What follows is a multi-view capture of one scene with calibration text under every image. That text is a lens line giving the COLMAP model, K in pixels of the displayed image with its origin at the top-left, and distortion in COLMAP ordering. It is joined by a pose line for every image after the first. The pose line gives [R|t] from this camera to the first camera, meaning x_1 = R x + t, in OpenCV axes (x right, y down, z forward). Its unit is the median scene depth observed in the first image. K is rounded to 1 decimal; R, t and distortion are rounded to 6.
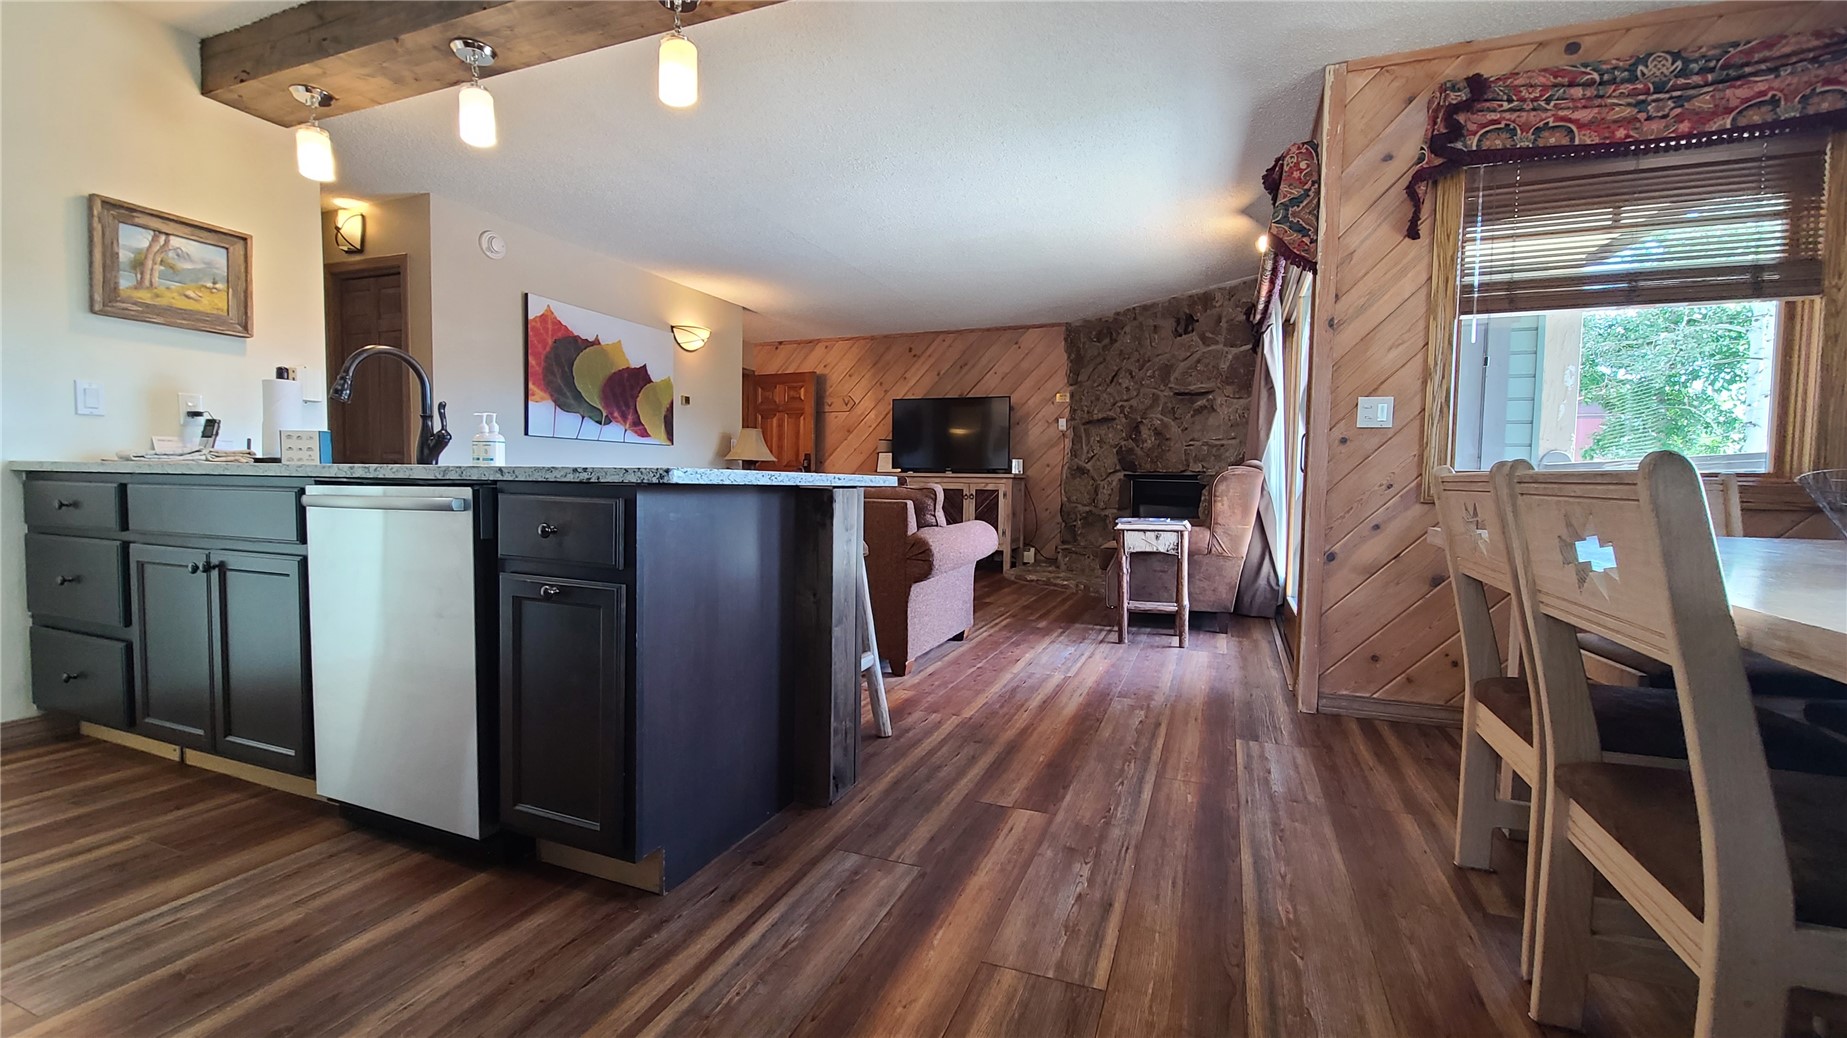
lens RADIAL K [[749.8, 0, 934.7], [0, 749.8, 522.1], [0, 0, 1]] dist [0.001807, -0.003109]
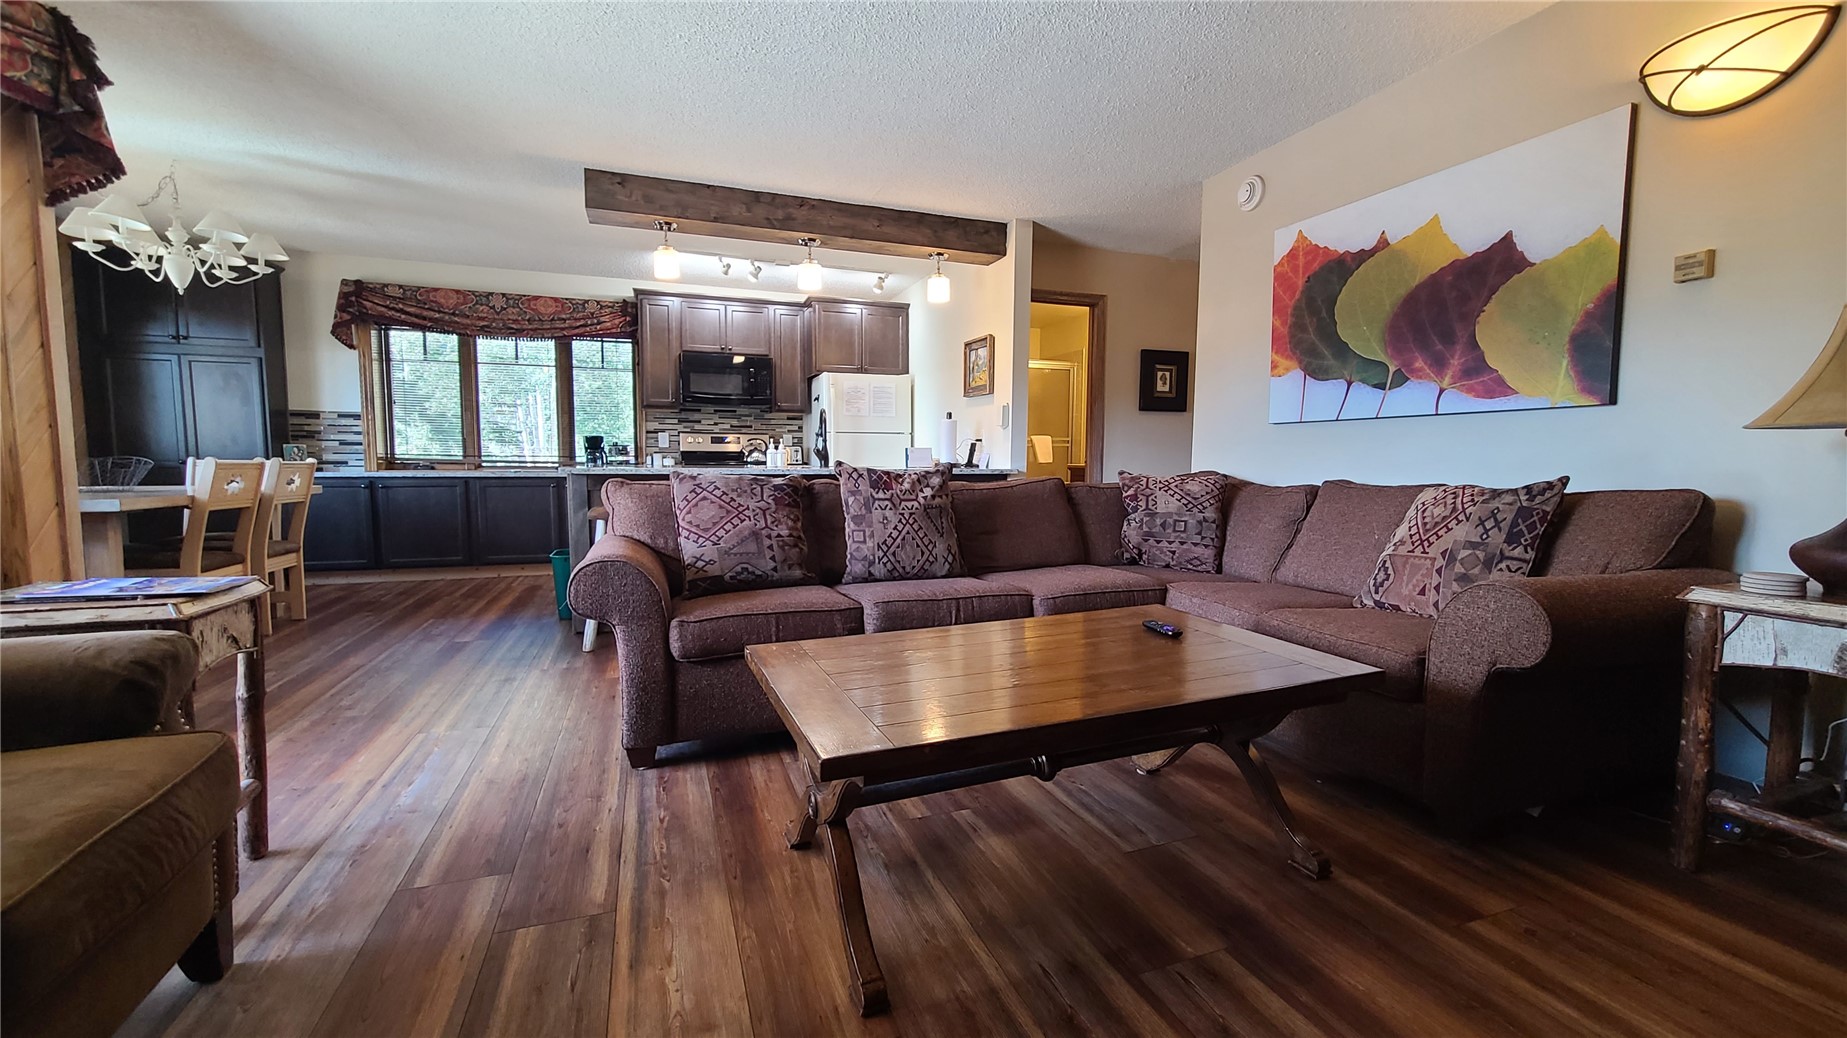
lens RADIAL K [[749.8, 0, 934.7], [0, 749.8, 522.1], [0, 0, 1]] dist [0.001807, -0.003109]
pose [[-0.742921, 0.035008, -0.668463, 0.206003], [-0.055344, 0.992000, 0.113461, -0.083189], [0.667087, 0.121288, -0.735040, 1.315951]]
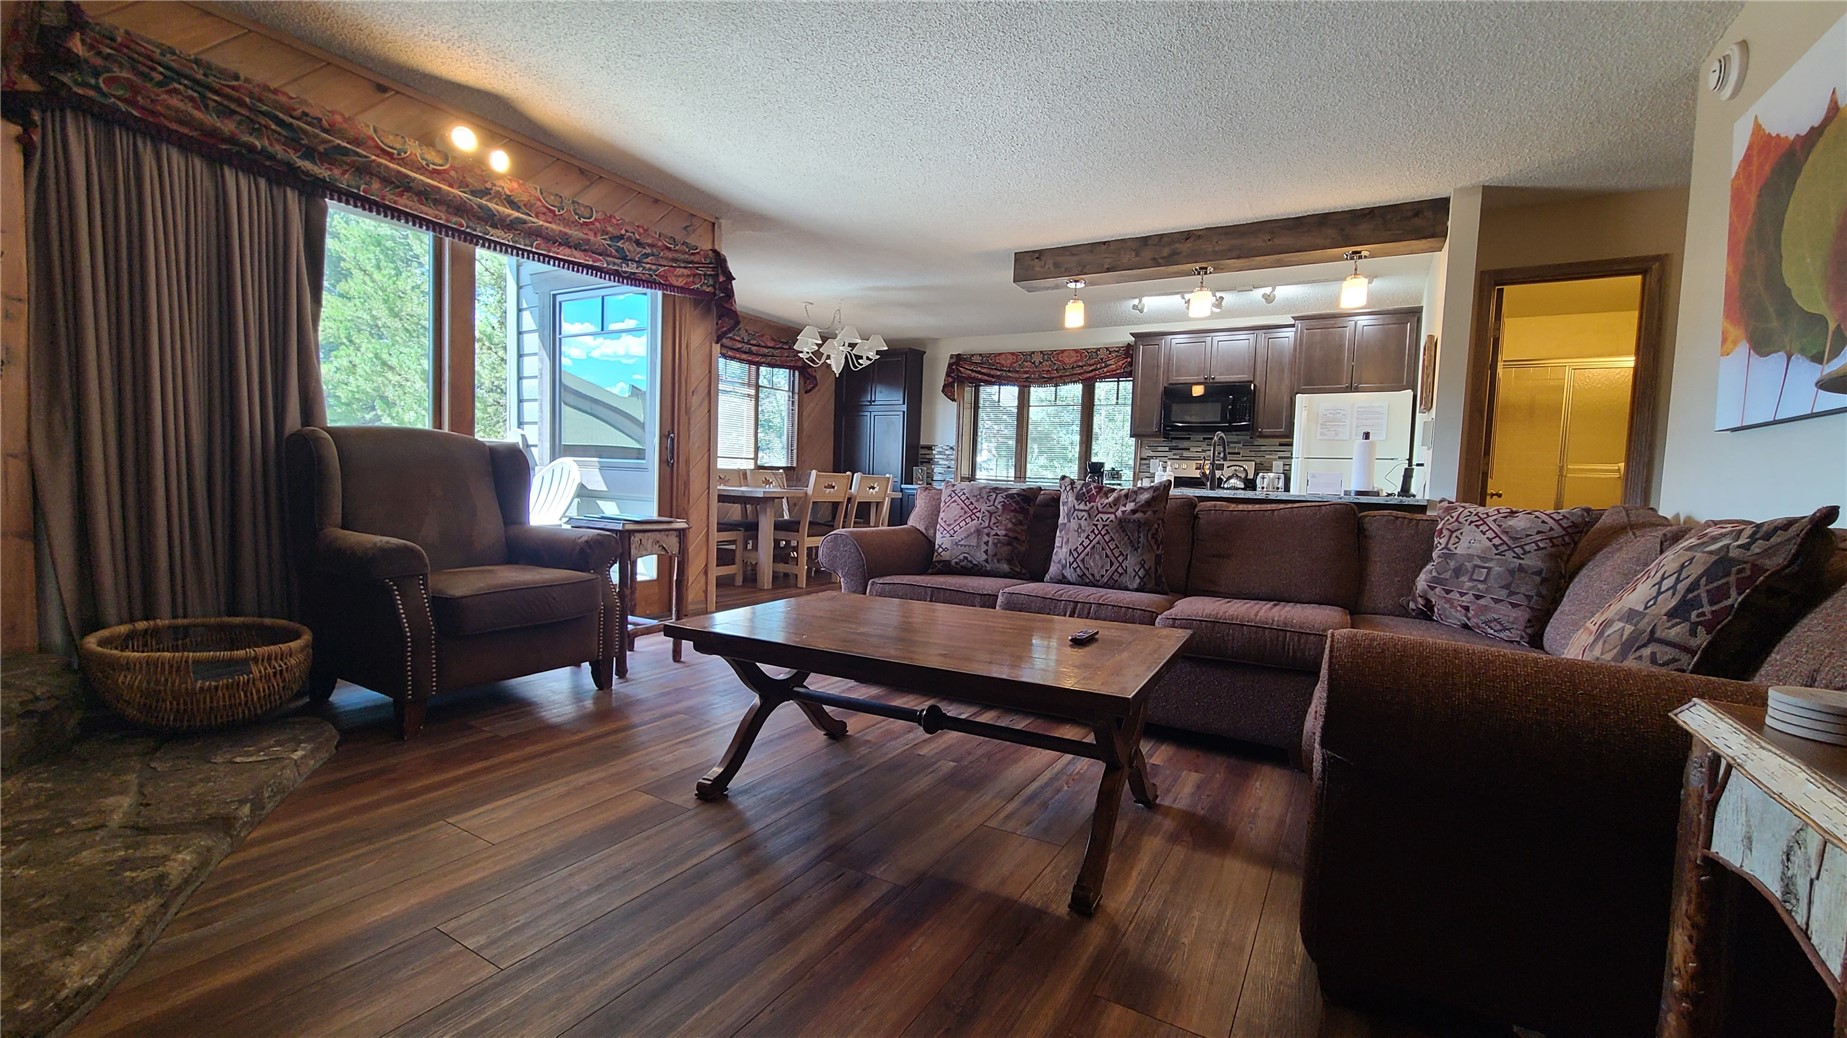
lens RADIAL K [[749.8, 0, 934.7], [0, 749.8, 522.1], [0, 0, 1]] dist [0.001807, -0.003109]
pose [[-0.987196, -0.060462, 0.147608, -0.133098], [-0.043689, 0.992481, 0.114338, -0.090088], [-0.153411, 0.106425, -0.982415, 1.509410]]
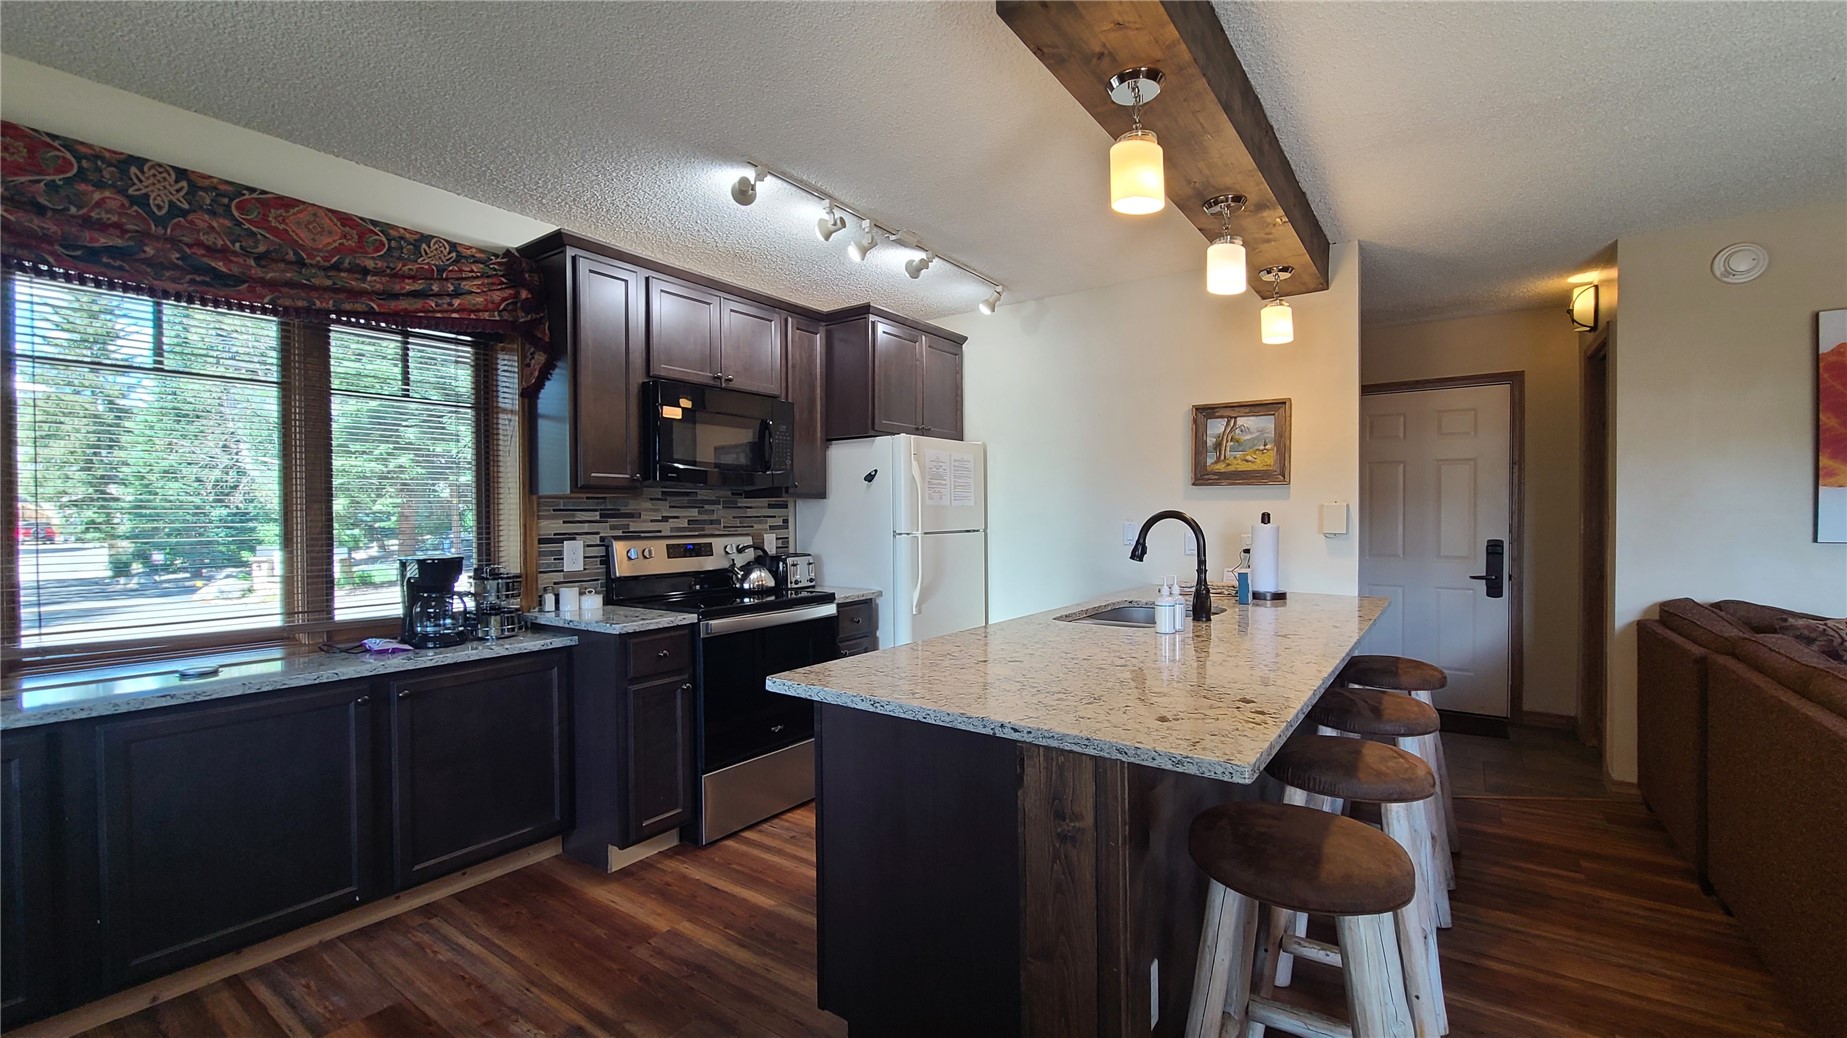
lens RADIAL K [[749.8, 0, 934.7], [0, 749.8, 522.1], [0, 0, 1]] dist [0.001807, -0.003109]
pose [[-0.232409, -0.003593, -0.972612, 0.212605], [-0.050880, 0.998669, 0.008469, -0.099431], [0.971286, 0.051455, -0.232282, 0.434363]]
